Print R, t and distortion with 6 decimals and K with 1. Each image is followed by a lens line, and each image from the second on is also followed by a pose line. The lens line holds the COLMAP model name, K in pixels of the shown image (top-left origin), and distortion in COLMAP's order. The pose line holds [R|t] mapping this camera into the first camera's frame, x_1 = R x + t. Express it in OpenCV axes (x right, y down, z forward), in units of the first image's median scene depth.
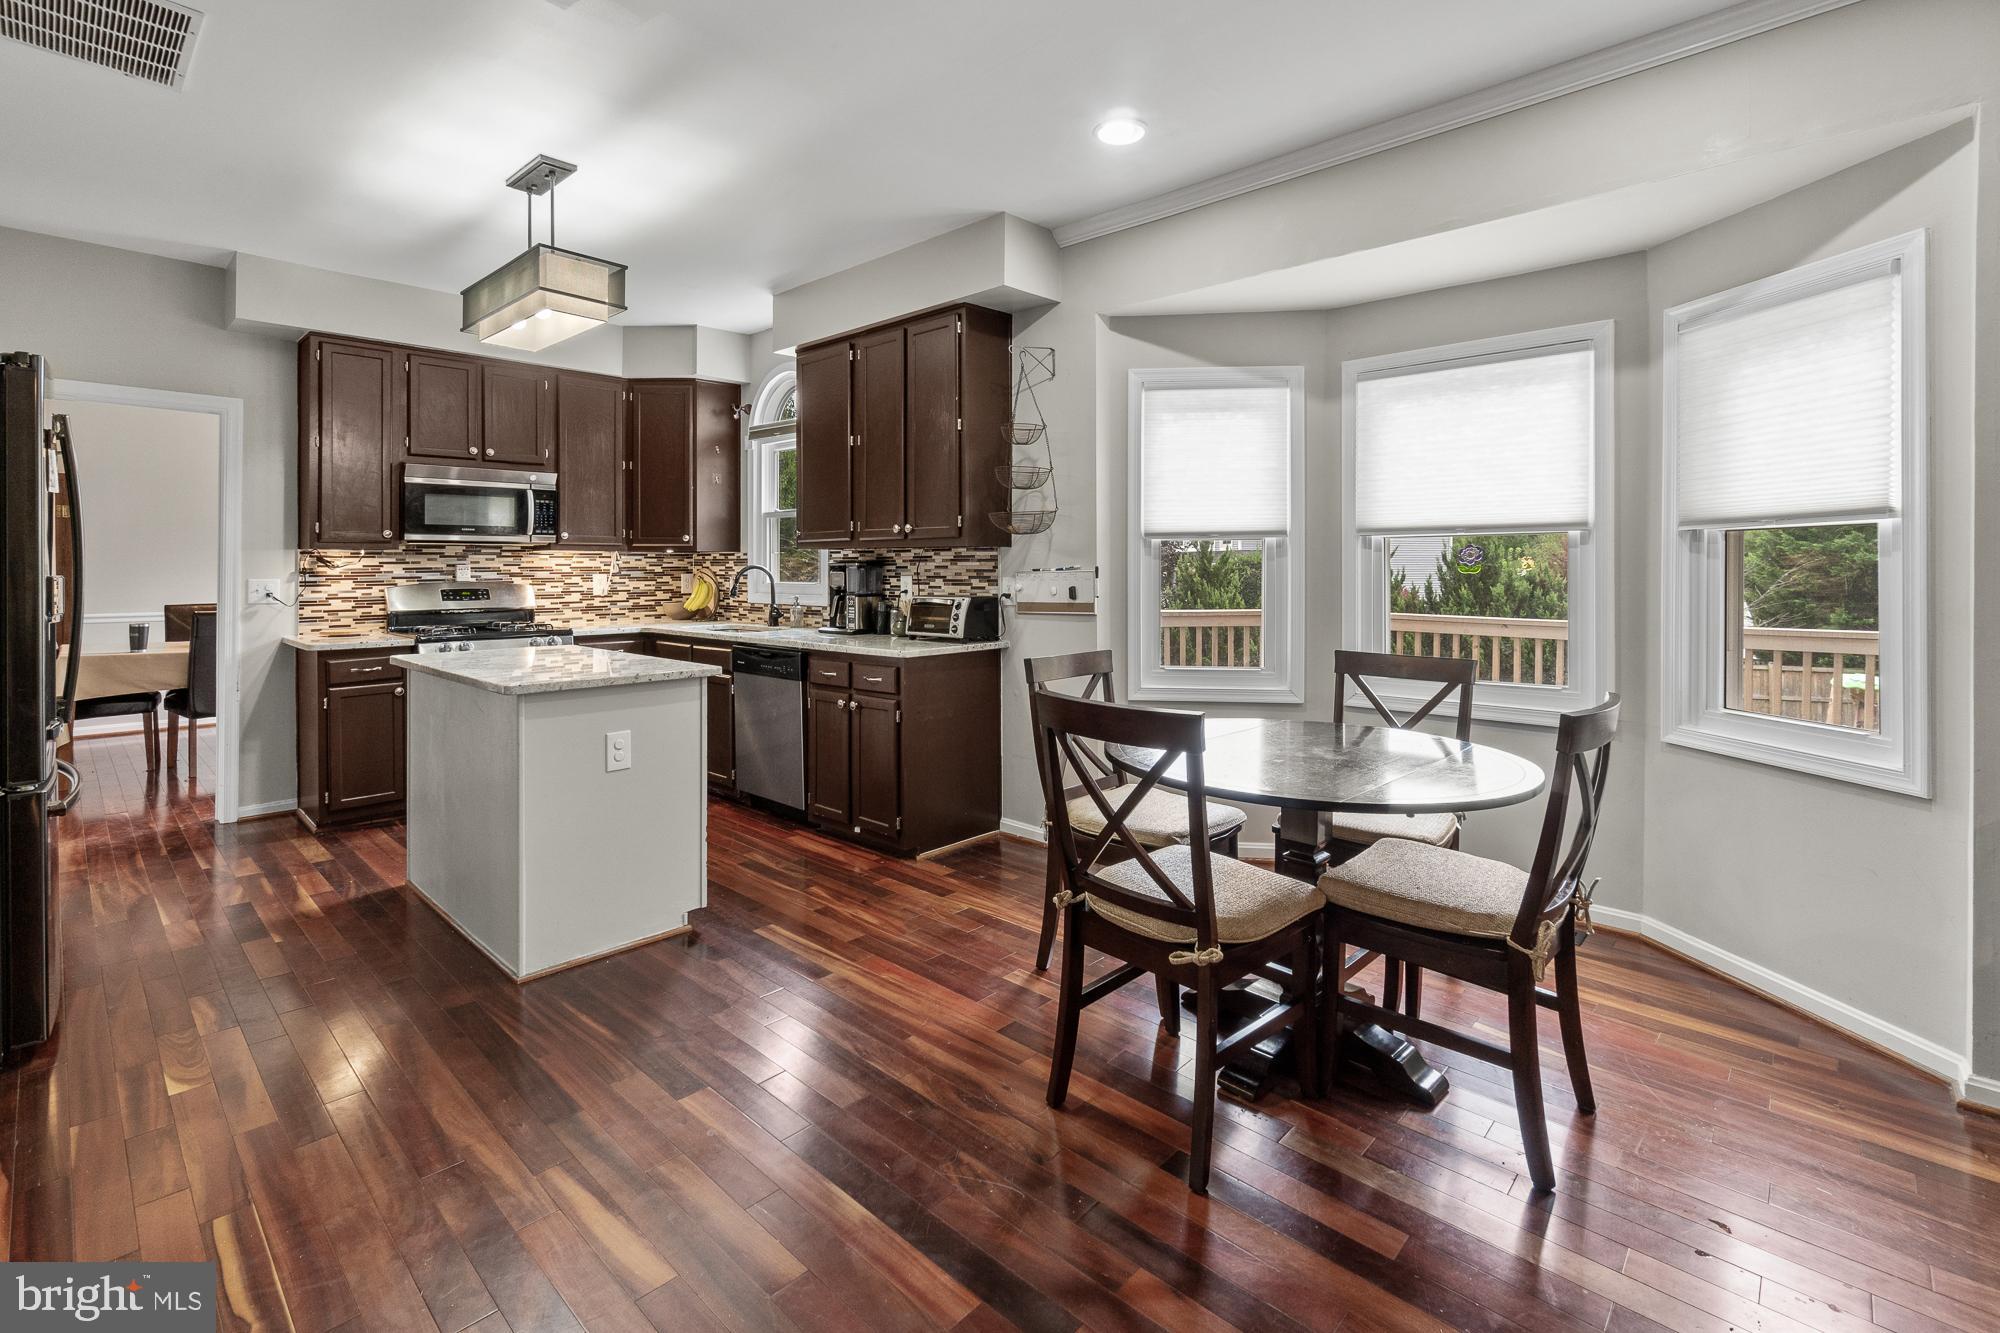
lens RADIAL K [[895.9, 0, 985.9], [0, 895.9, 581.3], [0, 0, 1]] dist [-0.001127, 0.000078]
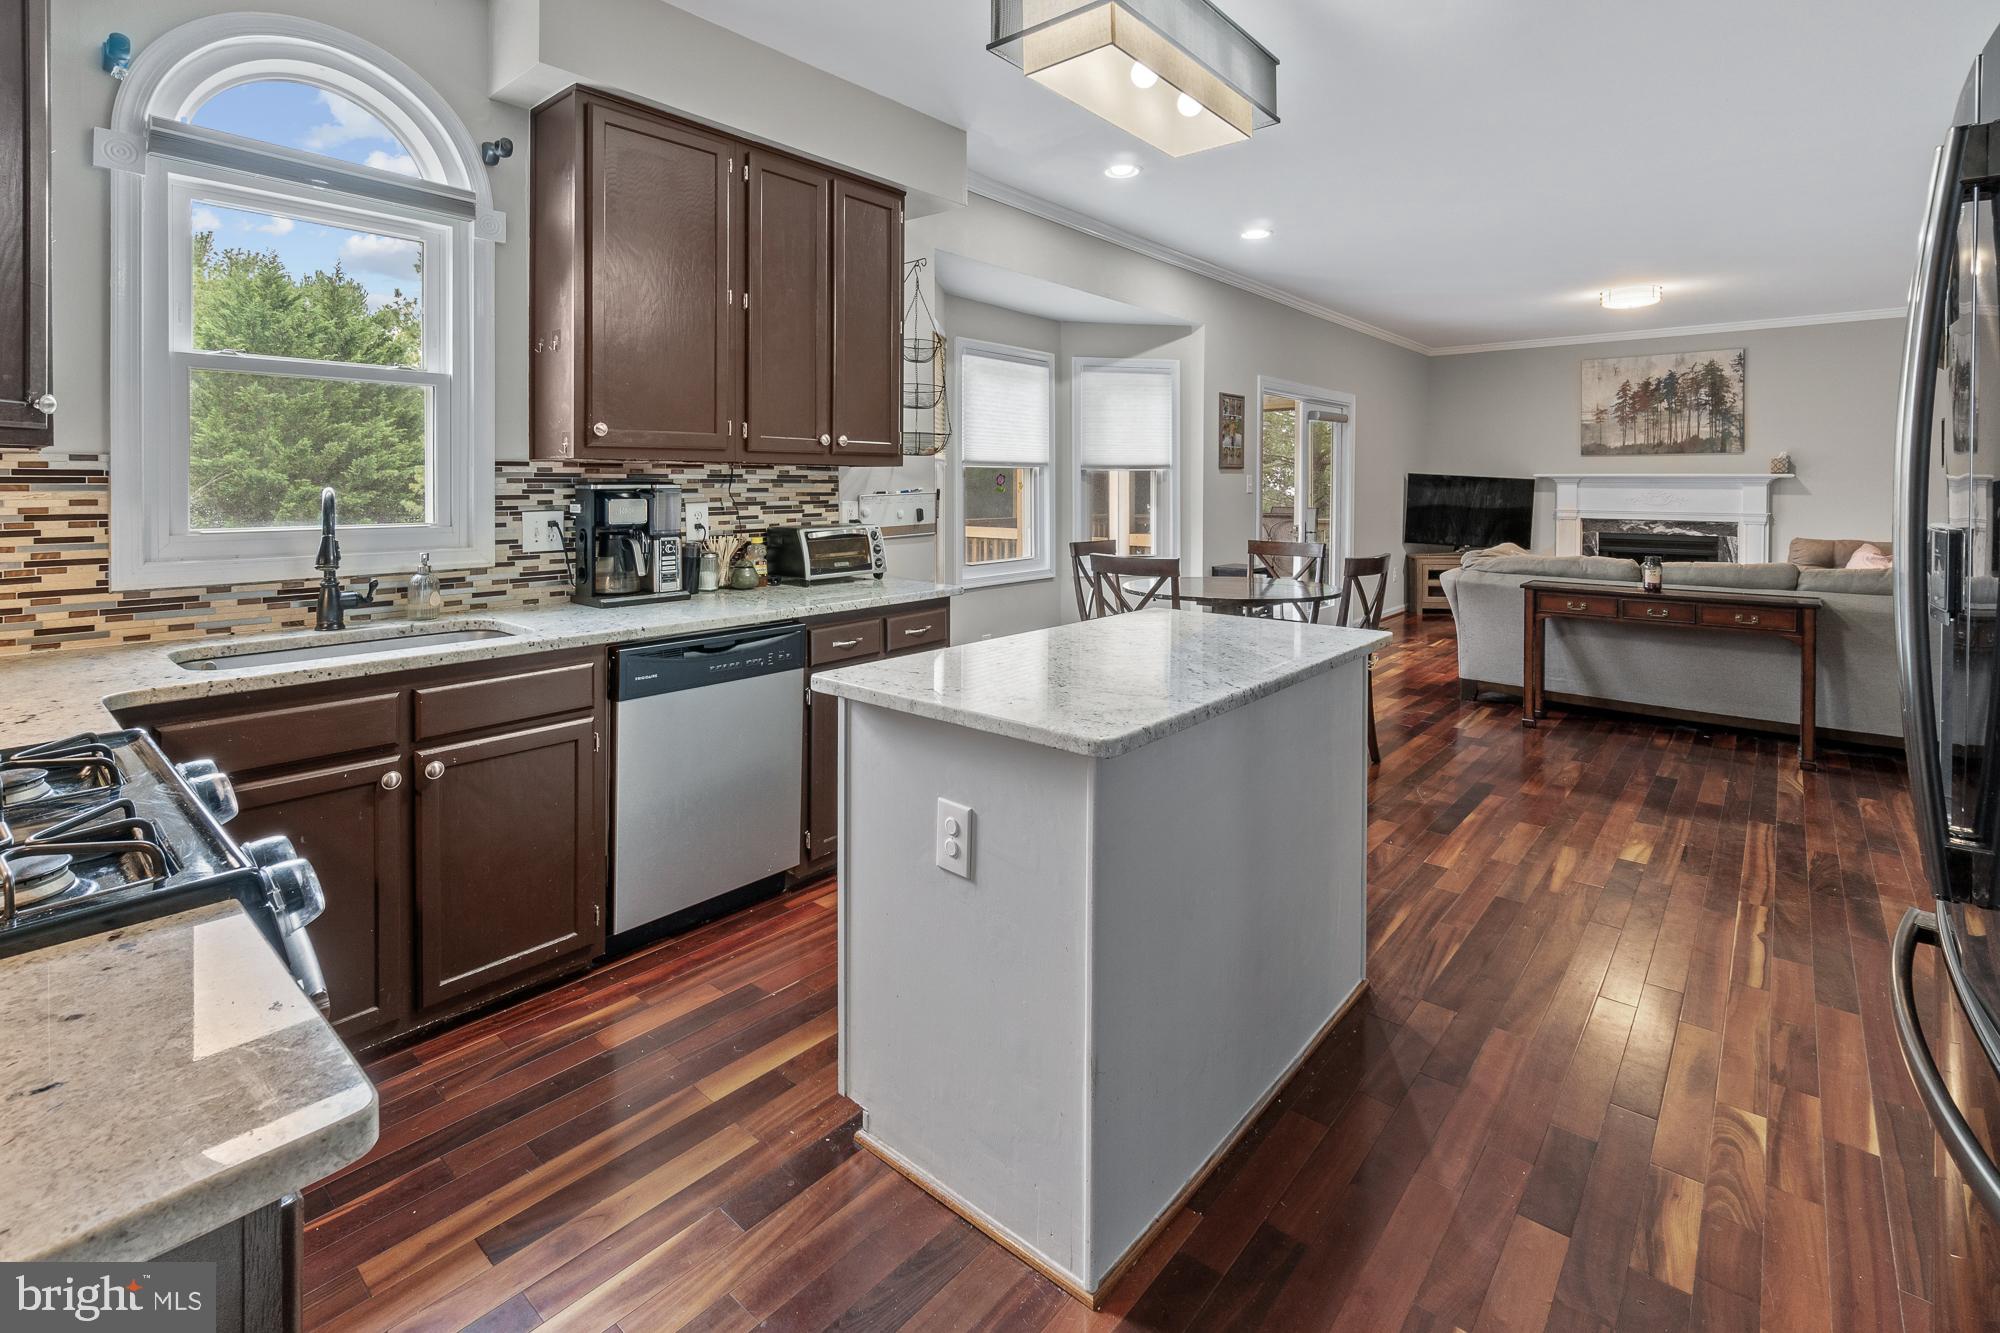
lens RADIAL K [[942.6, 0, 1032.6], [0, 942.6, 495.9], [0, 0, 1]] dist [-0.001221, -0.000514]
pose [[-0.080999, -0.012322, 0.996638, -0.827926], [0.014065, 0.999810, 0.013504, -0.017880], [-0.996615, 0.015112, -0.080810, 0.808550]]
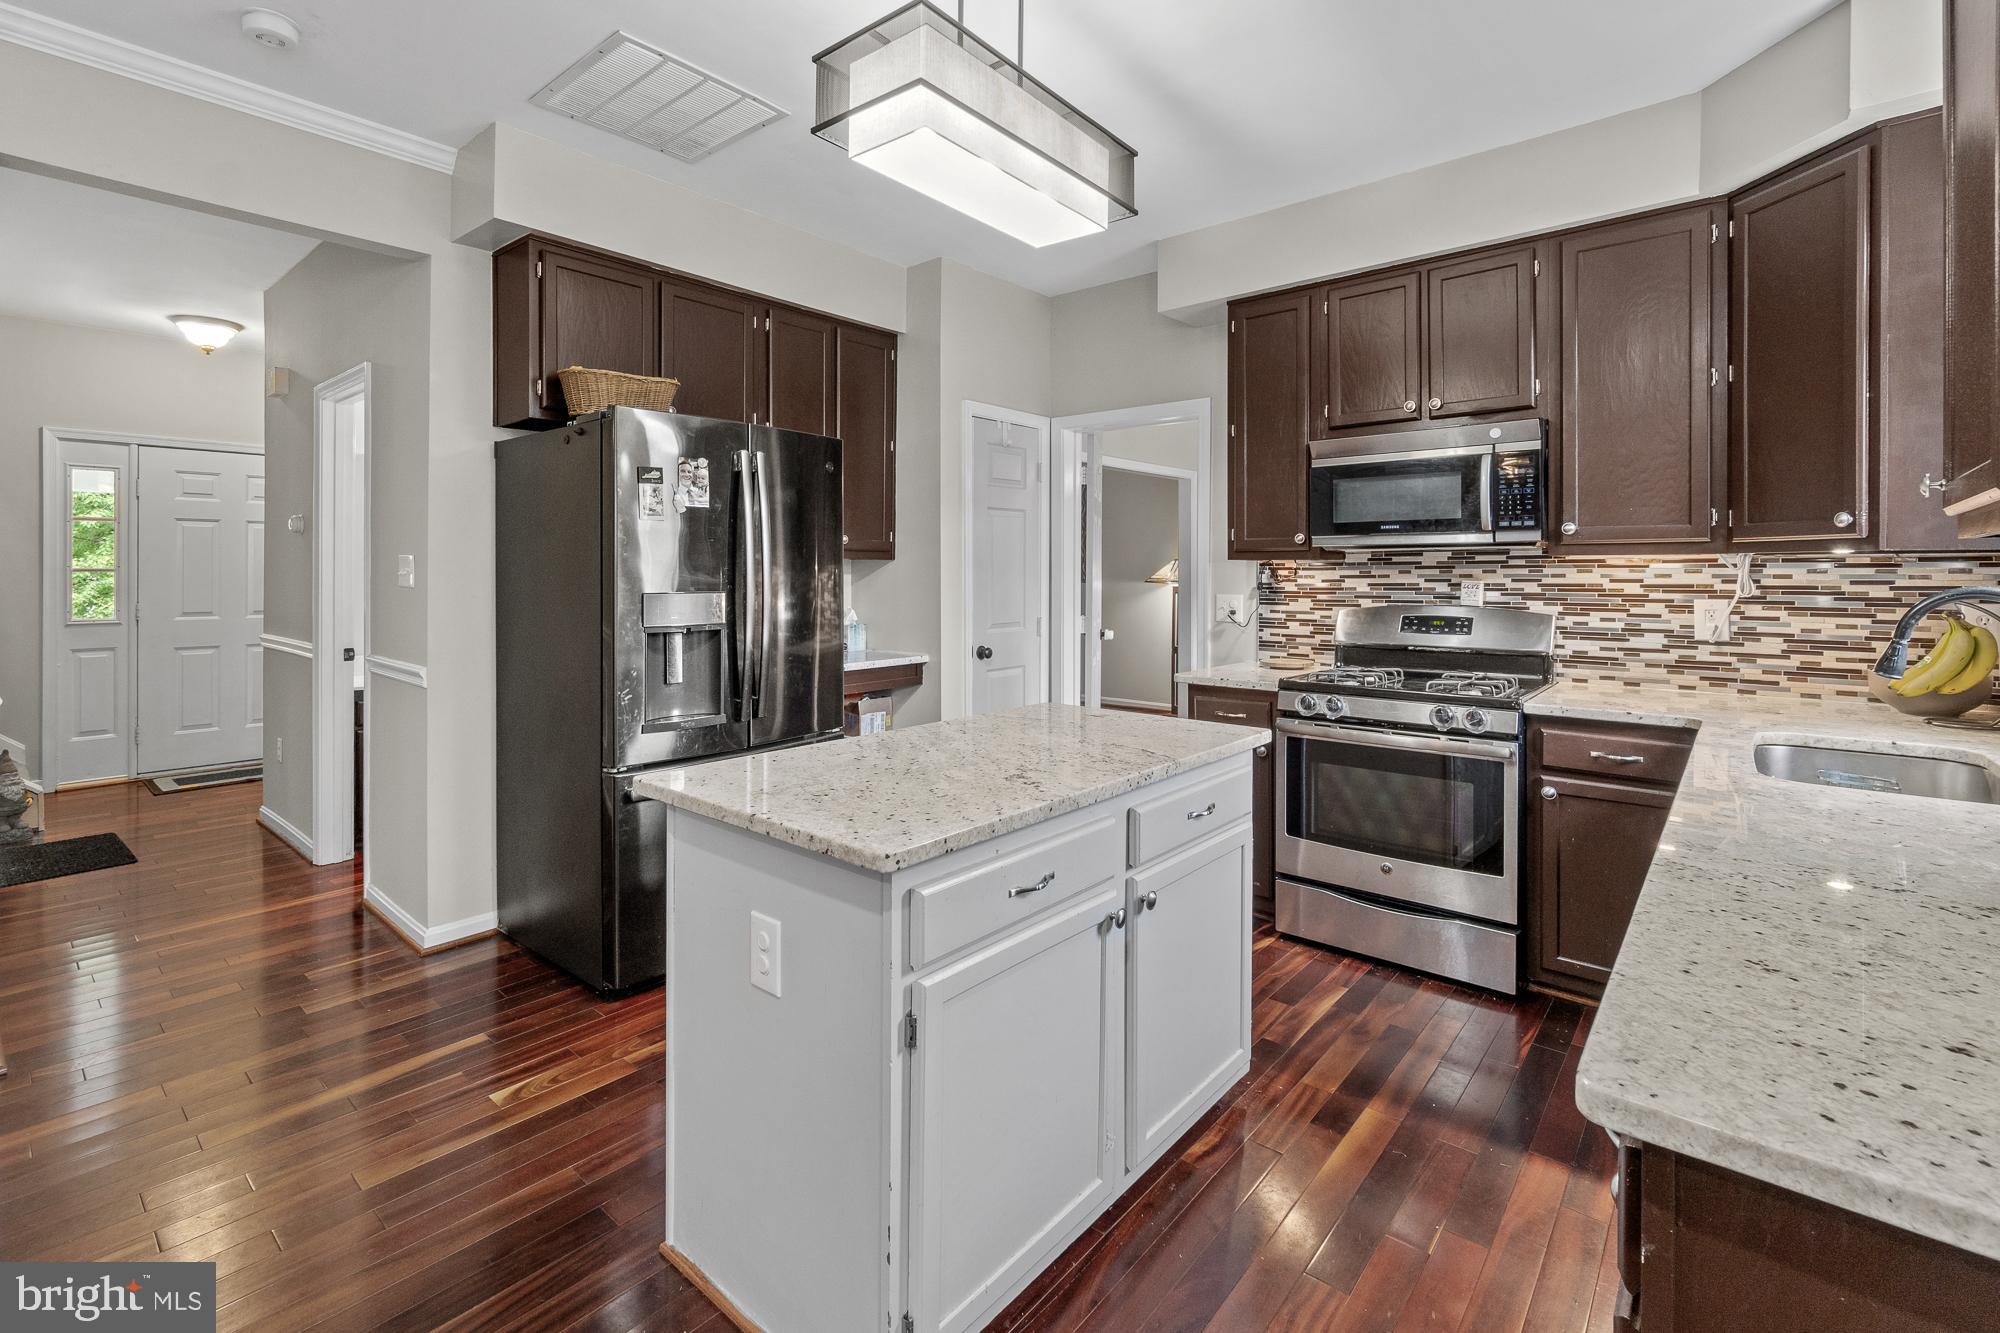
lens RADIAL K [[895.9, 0, 985.9], [0, 895.9, 581.3], [0, 0, 1]] dist [-0.001127, 0.000078]
pose [[0.050716, 0.010776, -0.998655, 0.067870], [-0.016883, 0.999808, 0.009931, -0.020050], [0.998570, 0.016357, 0.050888, 0.697094]]
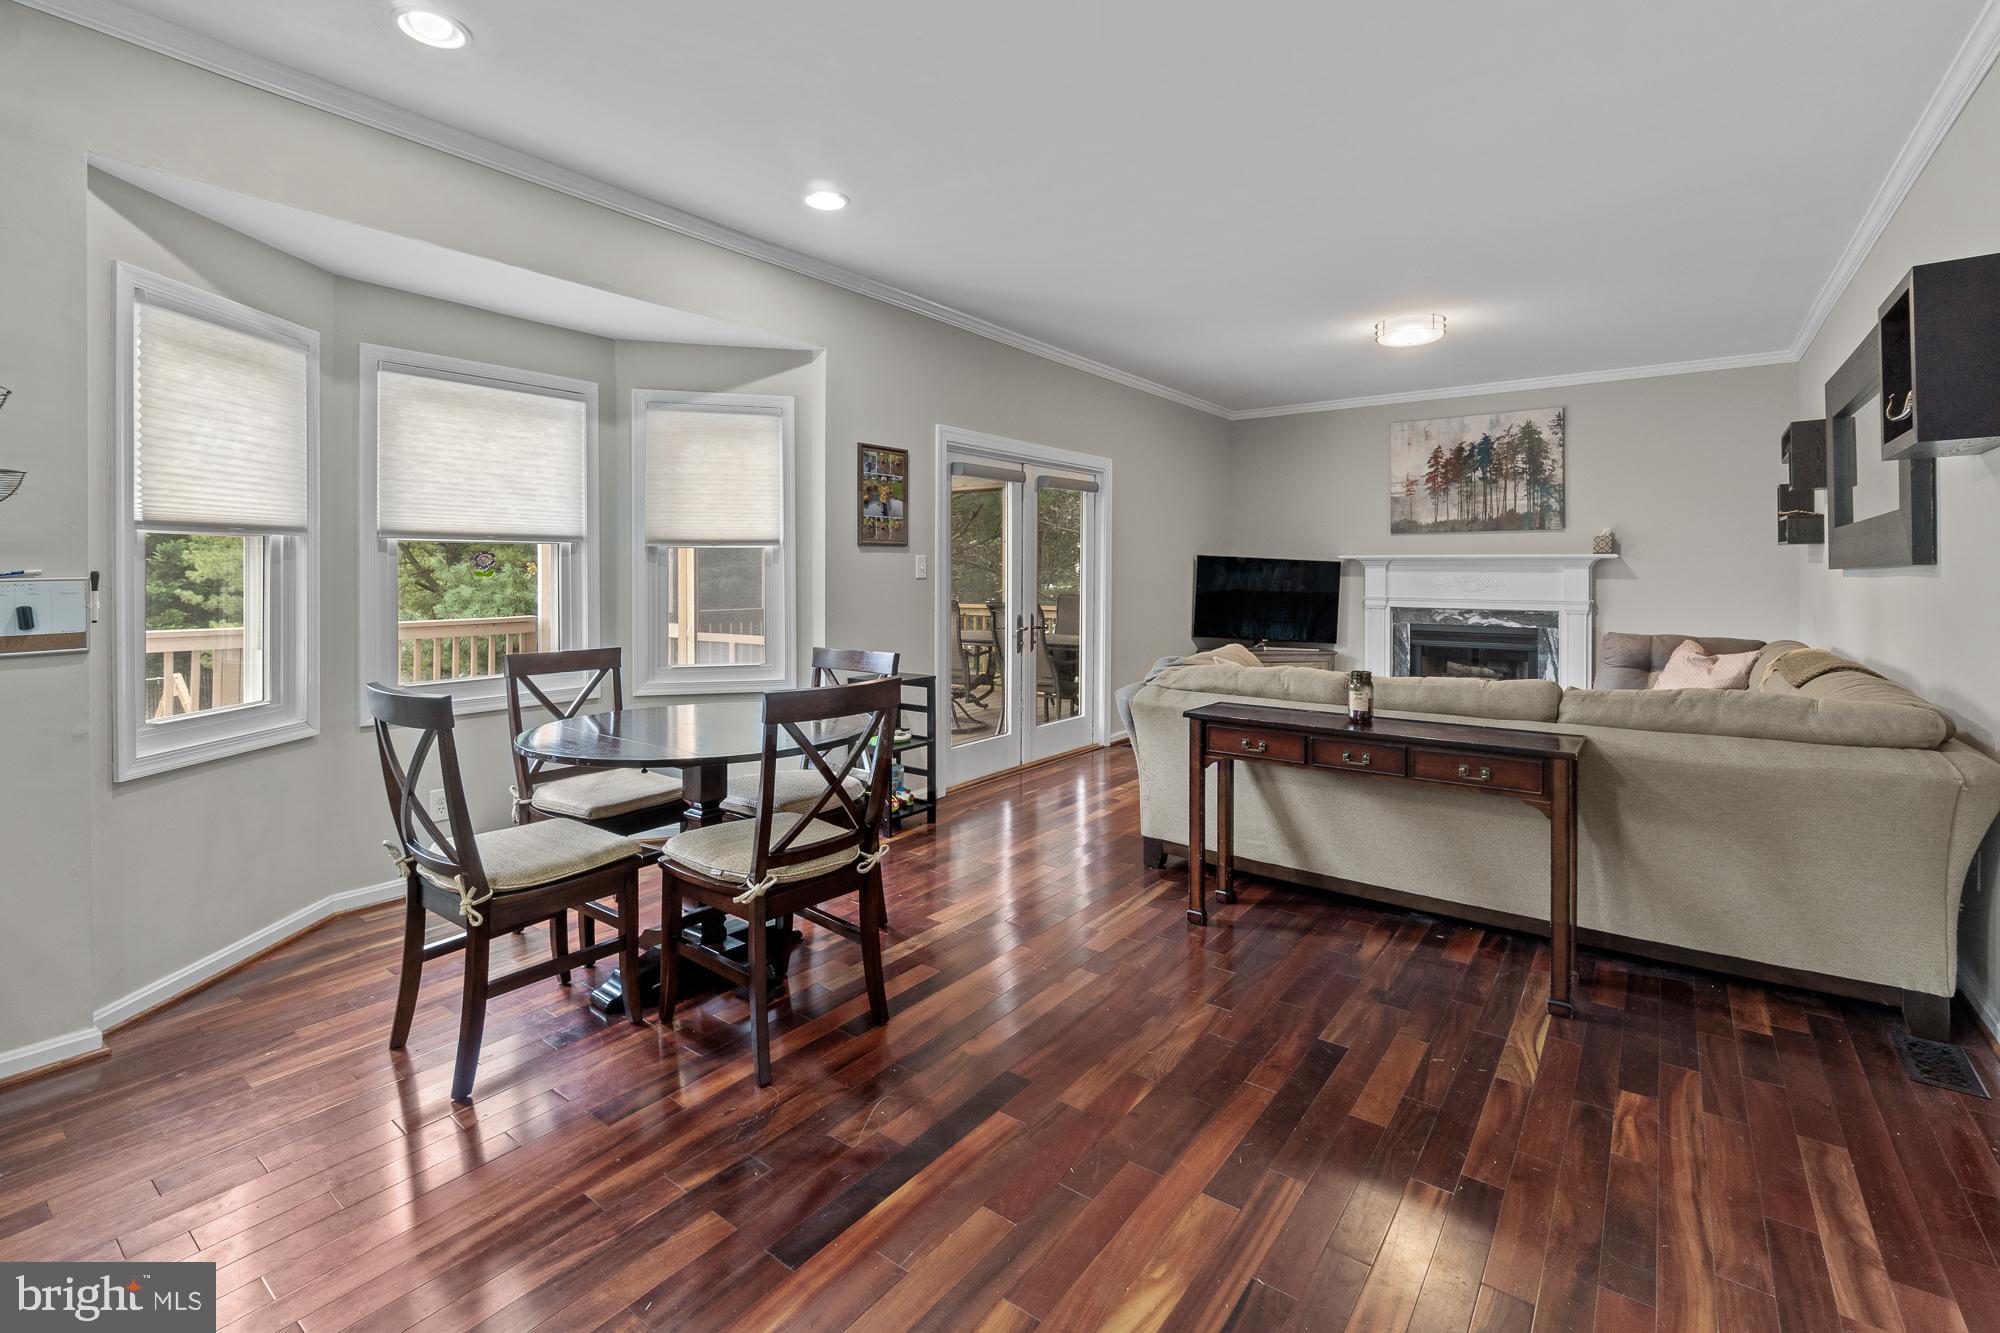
lens RADIAL K [[910.0, 0, 1037.8], [0, 910.0, 576.3], [0, 0, 1]] dist [-0.017259, 0.000592]
pose [[-0.149251, -0.004427, 0.988789, -0.474076], [0.016860, 0.999833, 0.007021, -0.005567], [-0.988656, 0.017719, -0.149152, 0.377713]]
